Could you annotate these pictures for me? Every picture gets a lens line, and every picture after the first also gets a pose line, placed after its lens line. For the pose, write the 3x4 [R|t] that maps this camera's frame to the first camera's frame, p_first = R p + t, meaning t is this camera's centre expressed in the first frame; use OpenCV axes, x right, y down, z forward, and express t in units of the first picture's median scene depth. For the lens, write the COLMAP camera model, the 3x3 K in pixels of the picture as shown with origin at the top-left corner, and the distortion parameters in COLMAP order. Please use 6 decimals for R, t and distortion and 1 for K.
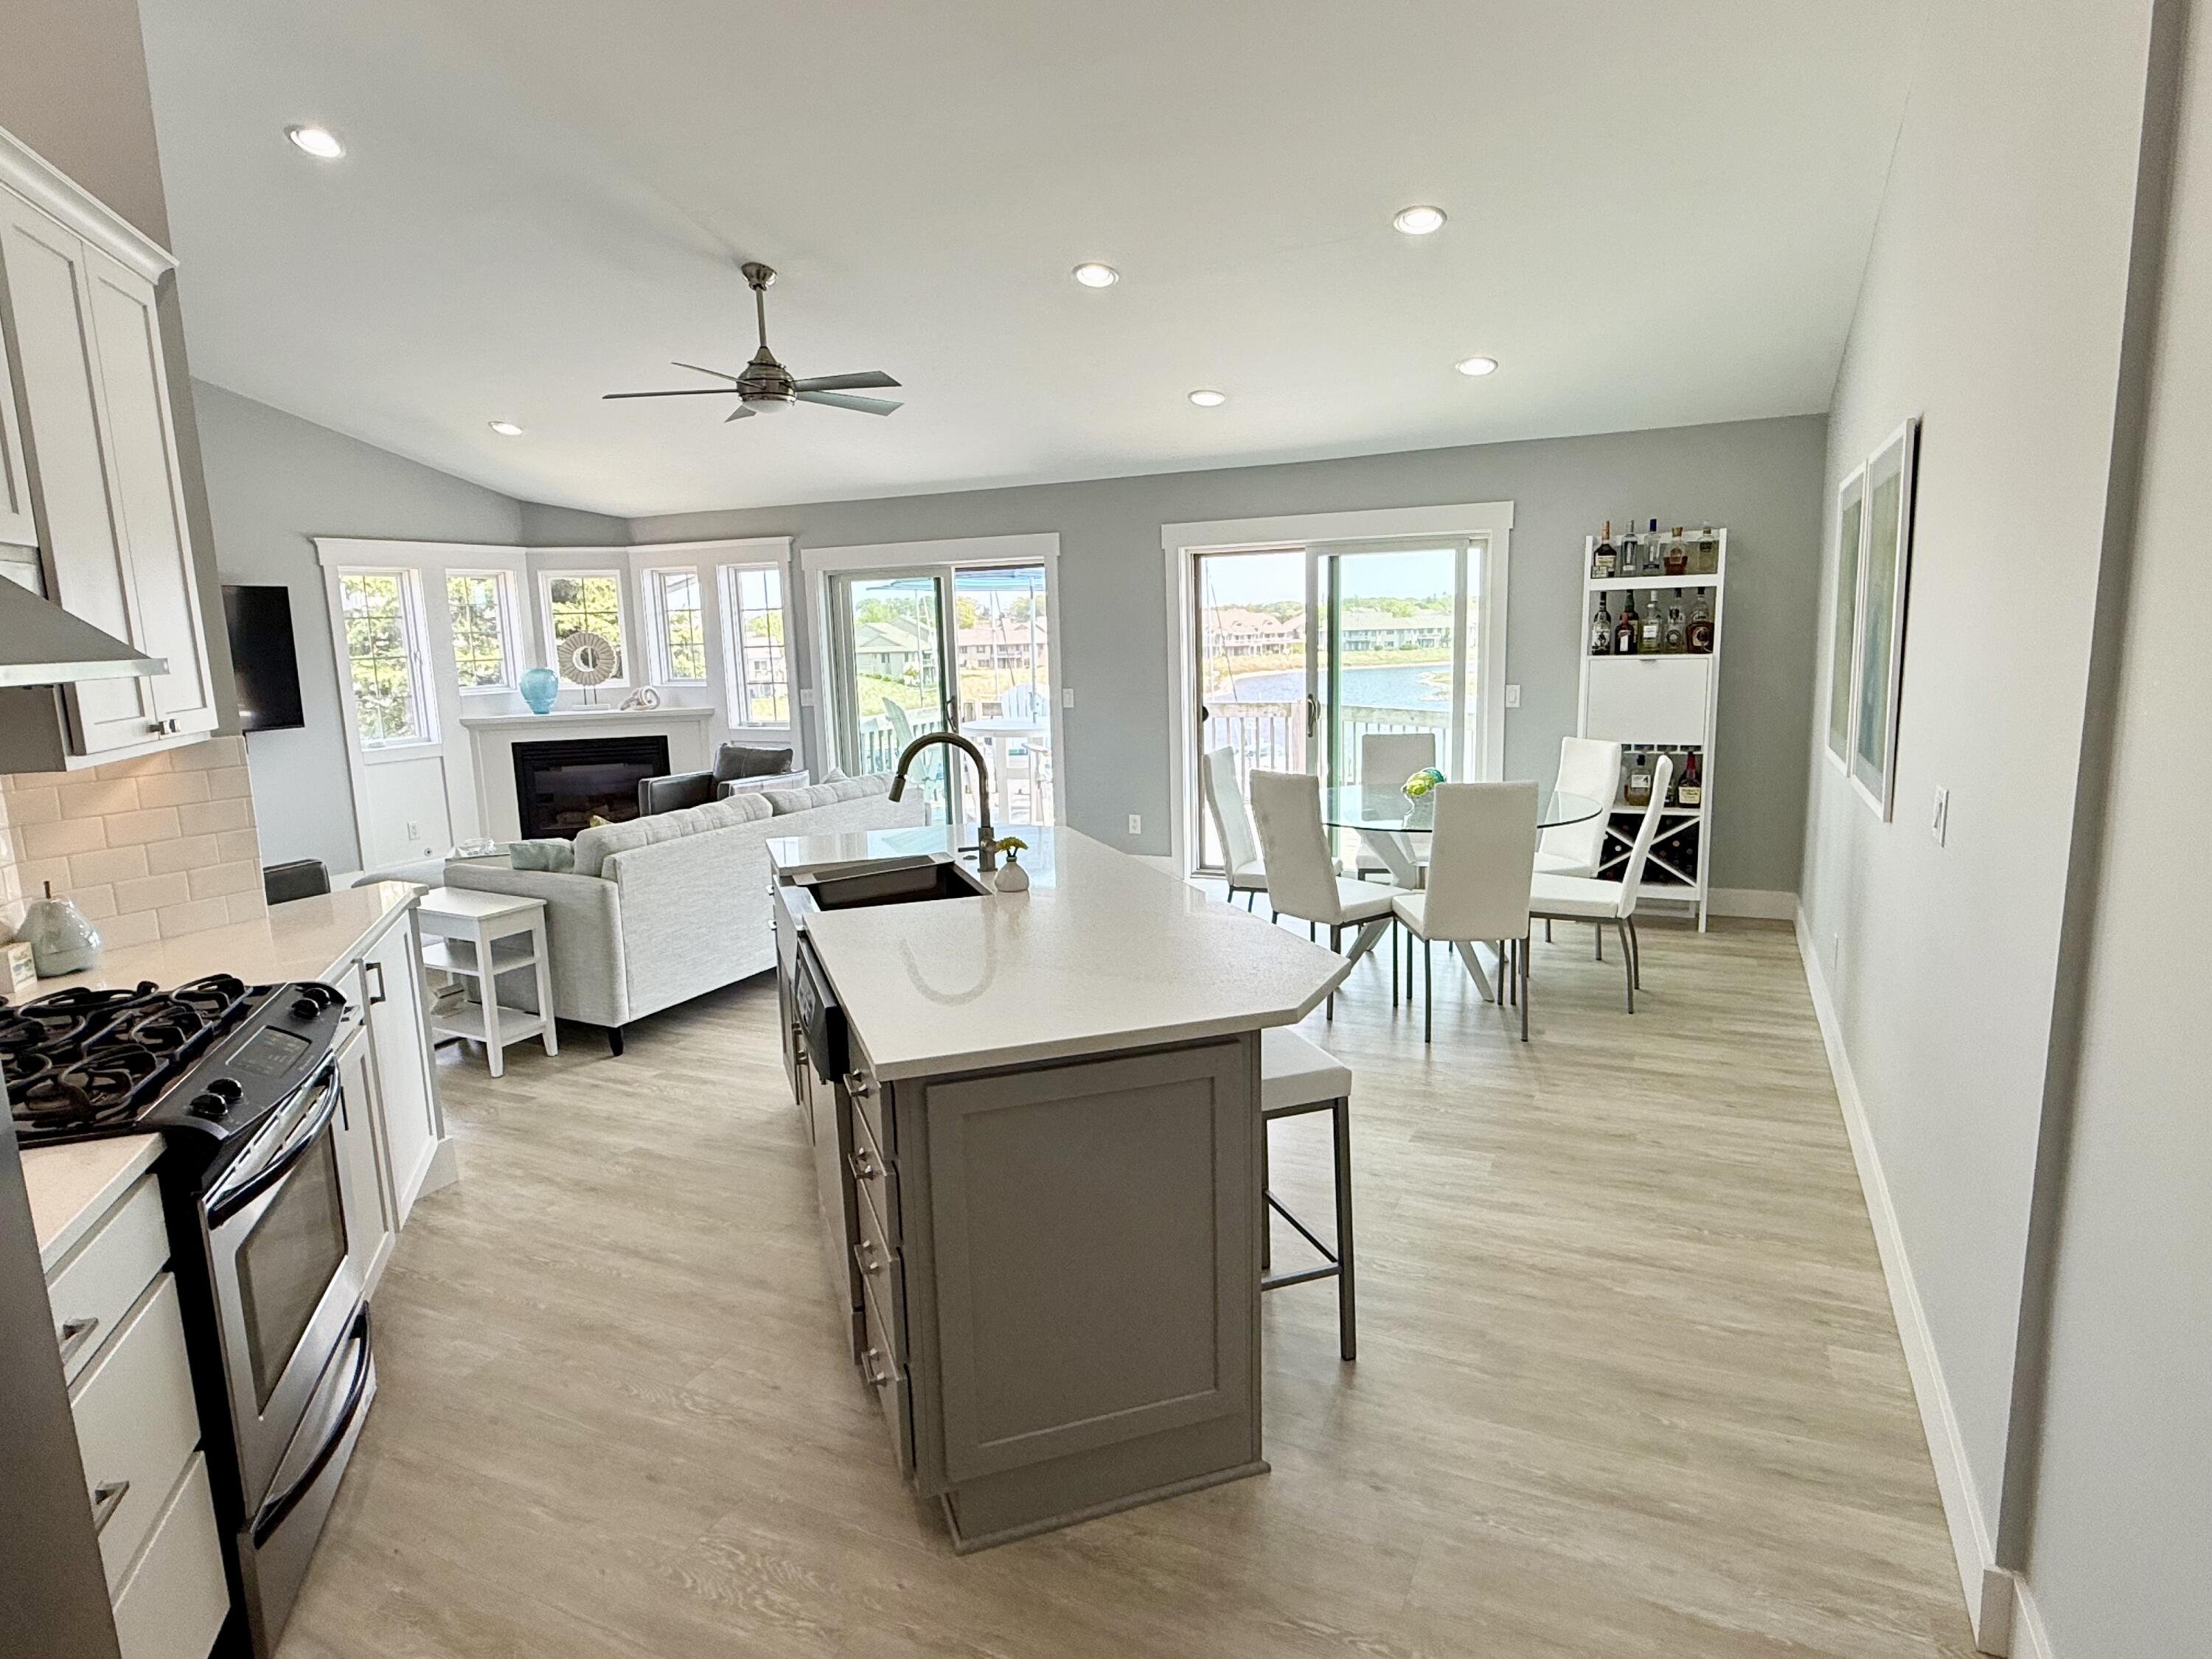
lens RADIAL K [[1230.8, 0, 1092.0], [0, 1230.8, 832.6], [0, 0, 1]] dist [0.002344, 0.000643]
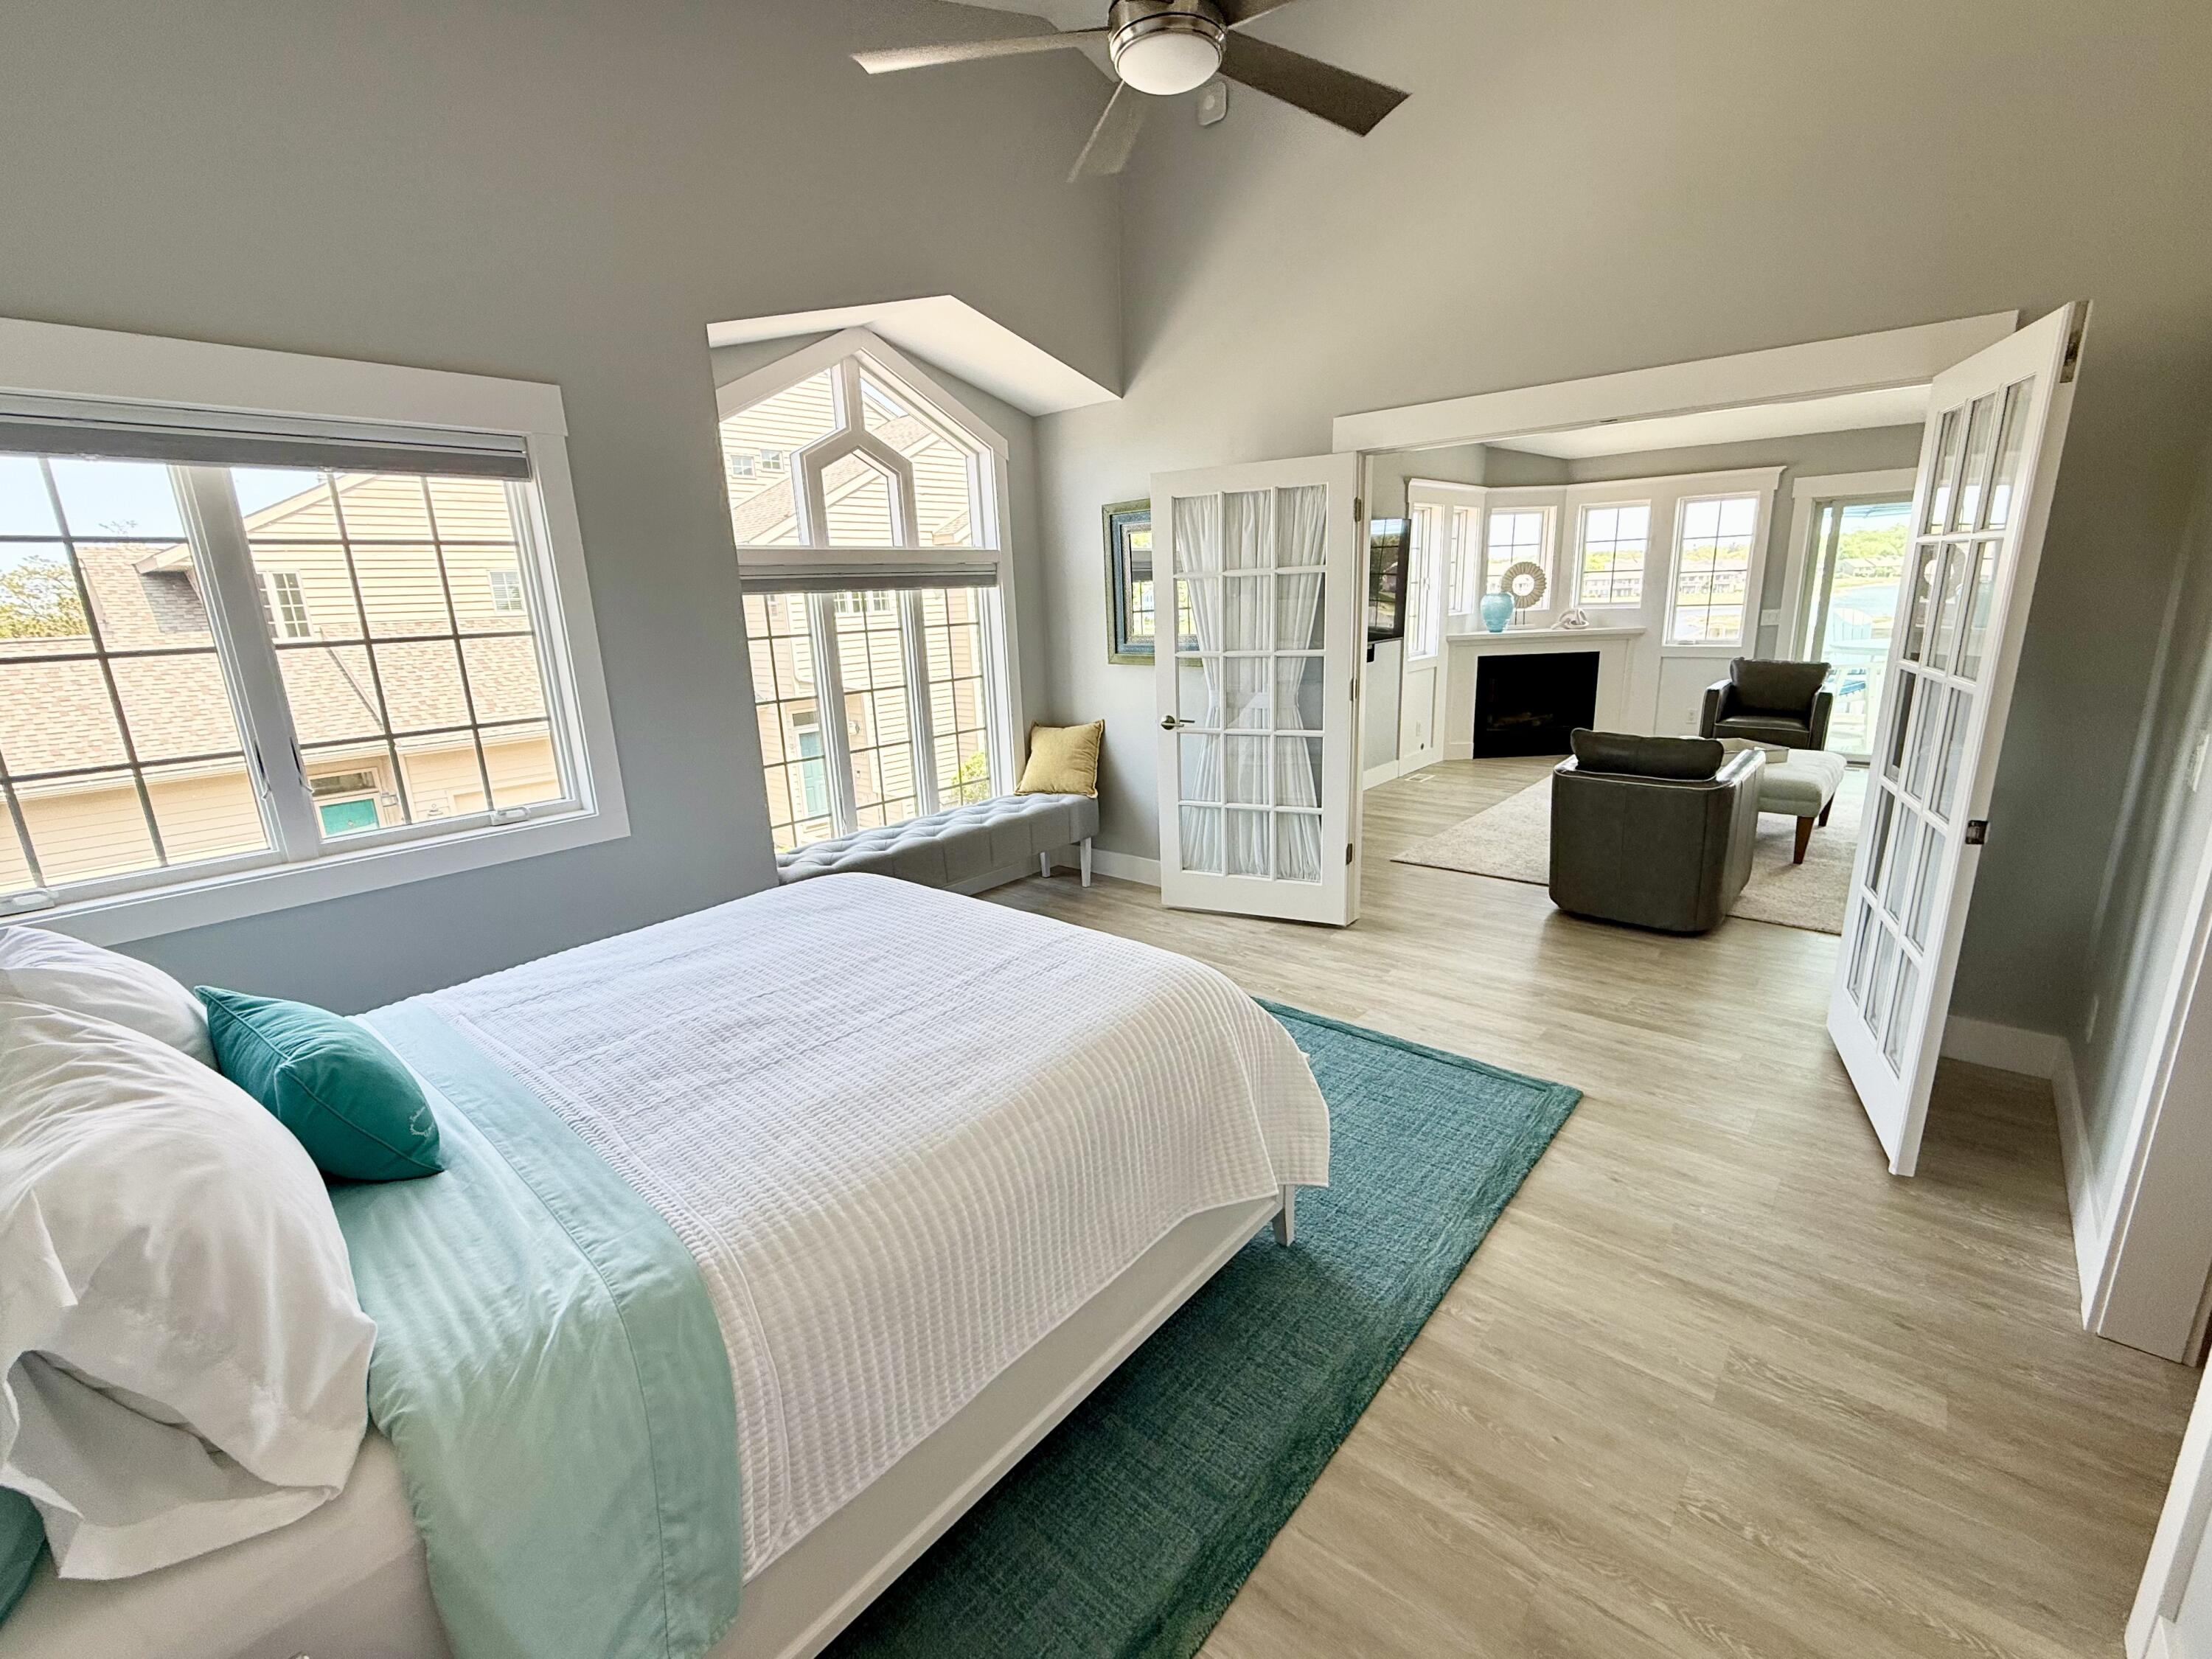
lens RADIAL K [[956.0, 0, 1111.2], [0, 956.0, 831.8], [0, 0, 1]] dist [0.002064, 0.000143]
pose [[0.969068, 0.052168, -0.241217, -1.142050], [-0.029852, 0.995005, 0.095260, 0.035402], [0.244982, -0.085113, 0.965785, 0.015639]]
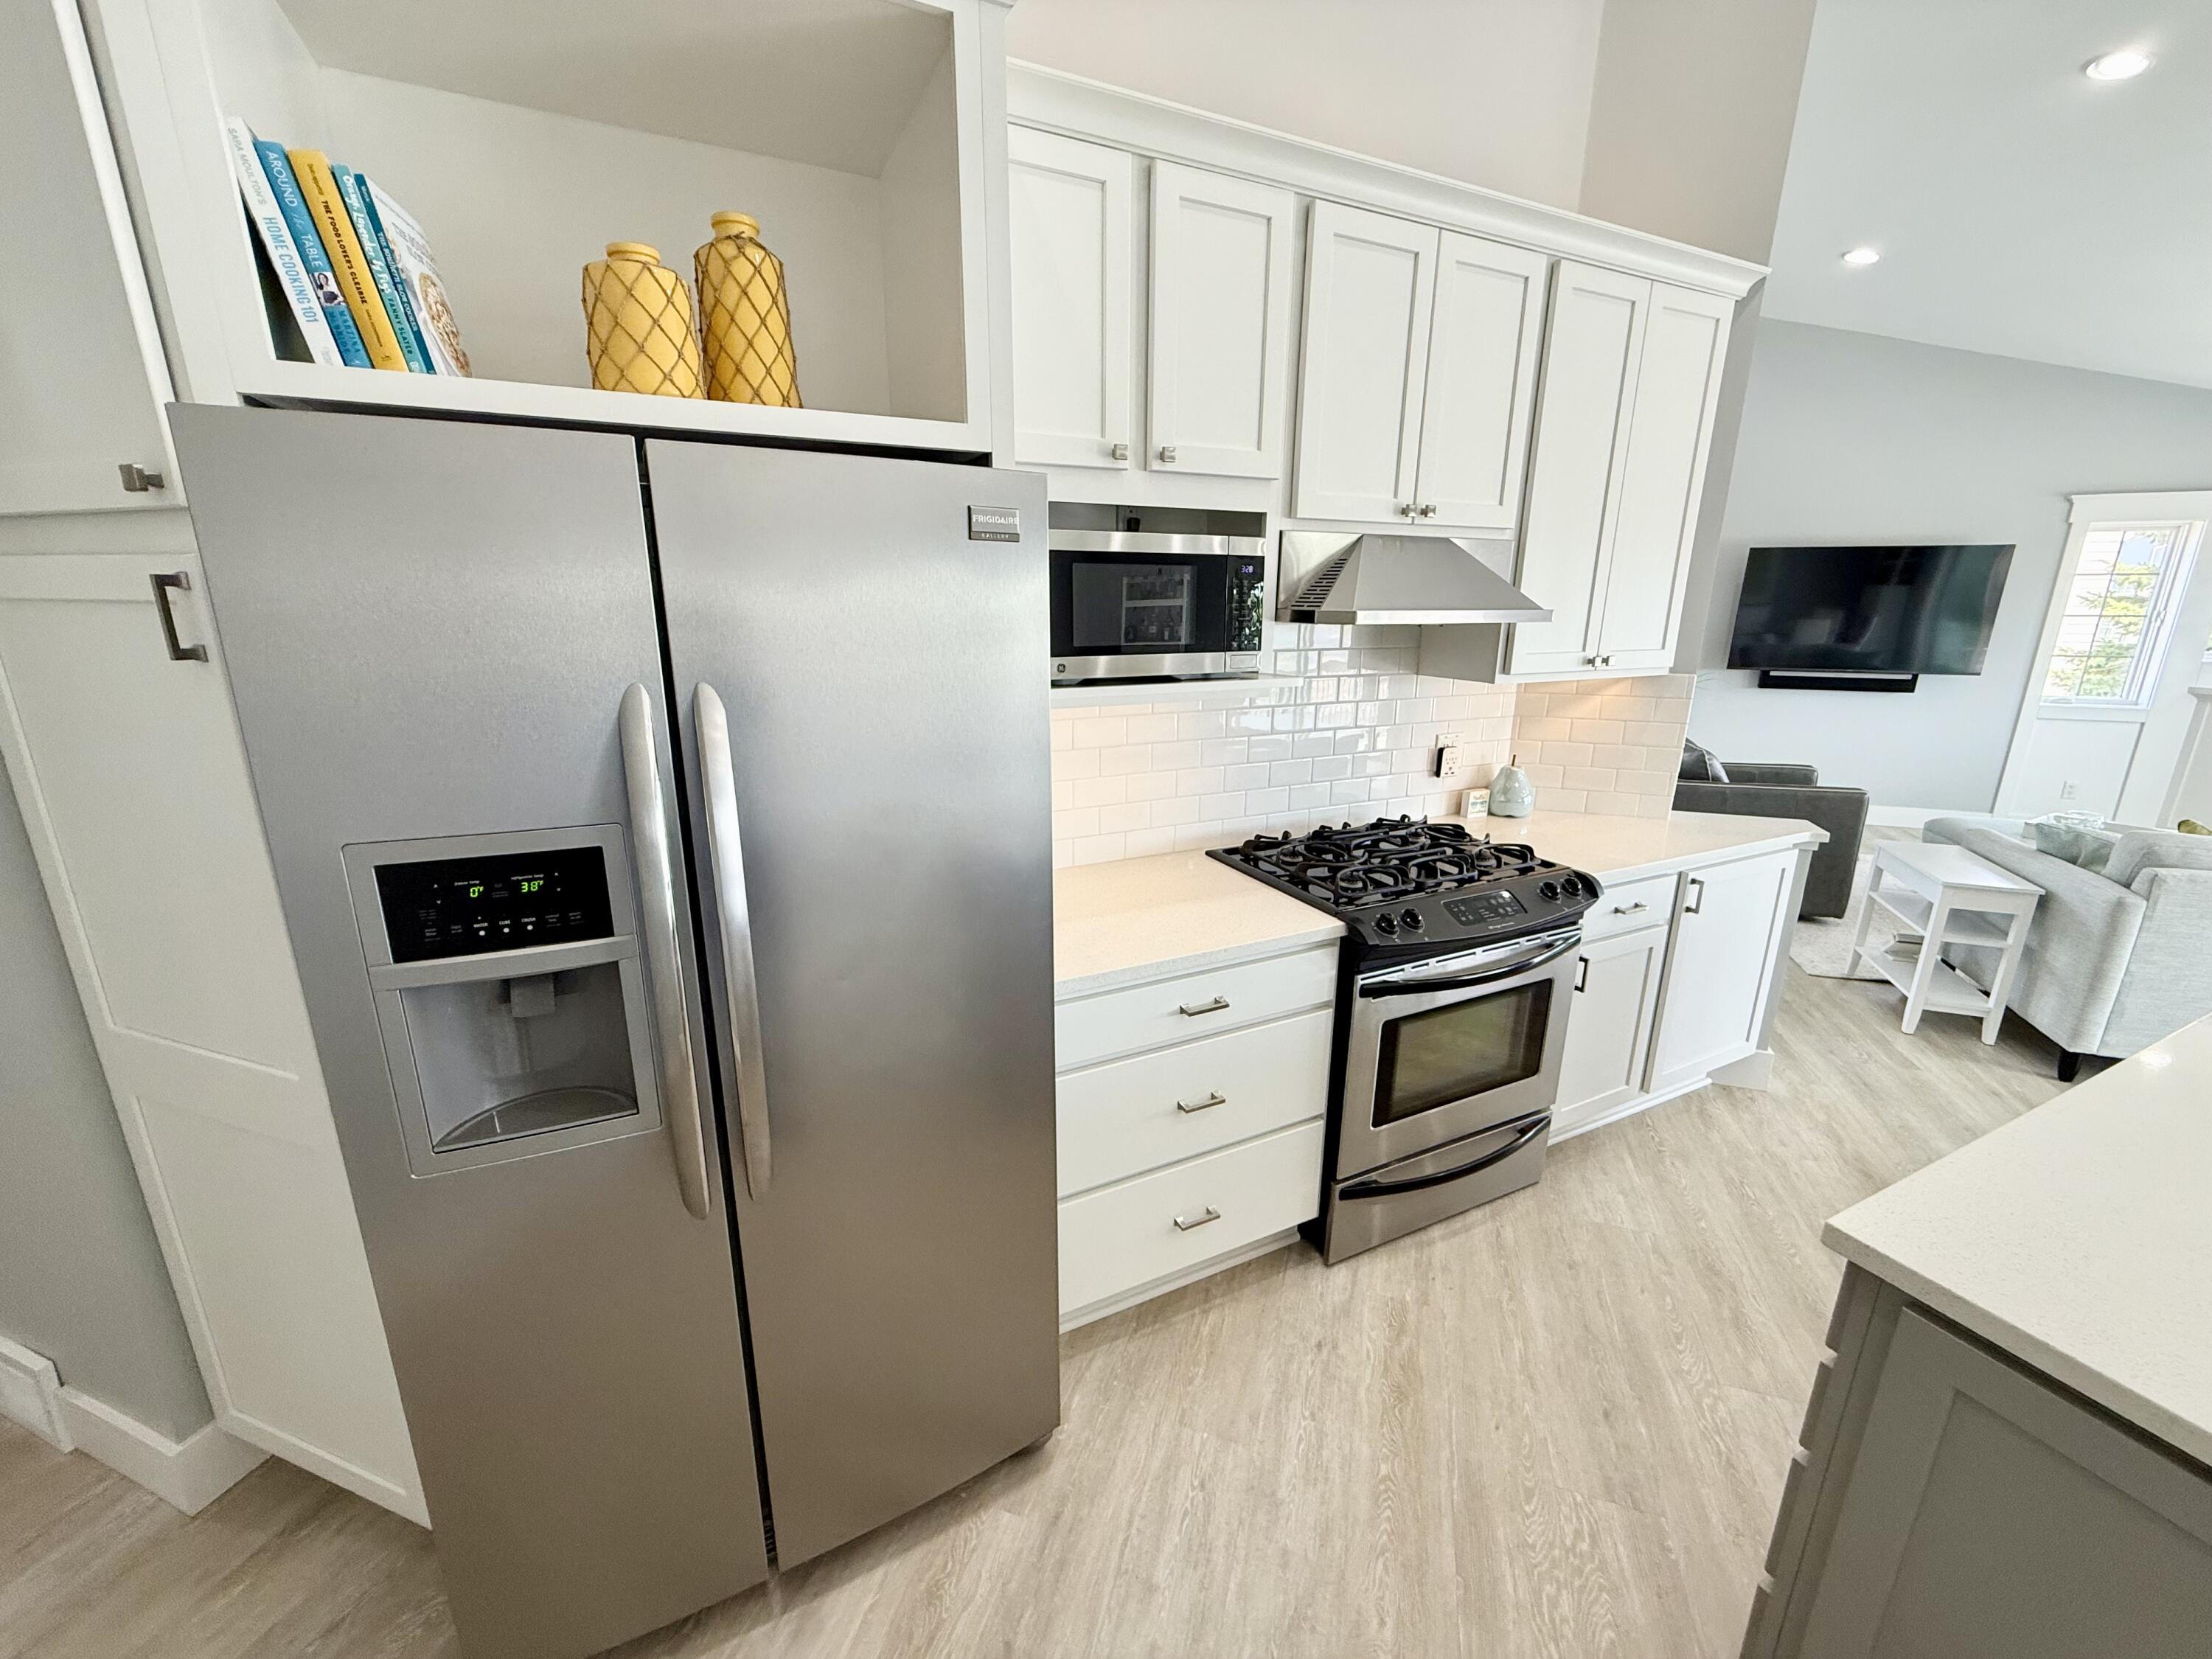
lens RADIAL K [[877.5, 0, 1099.0], [0, 877.5, 828.0], [0, 0, 1]] dist [-0.001606, 0.000449]
pose [[0.129236, 0.283695, -0.950166, 0.077604], [-0.173796, 0.949850, 0.259962, -0.037102], [0.976265, 0.131538, 0.172060, 0.181169]]
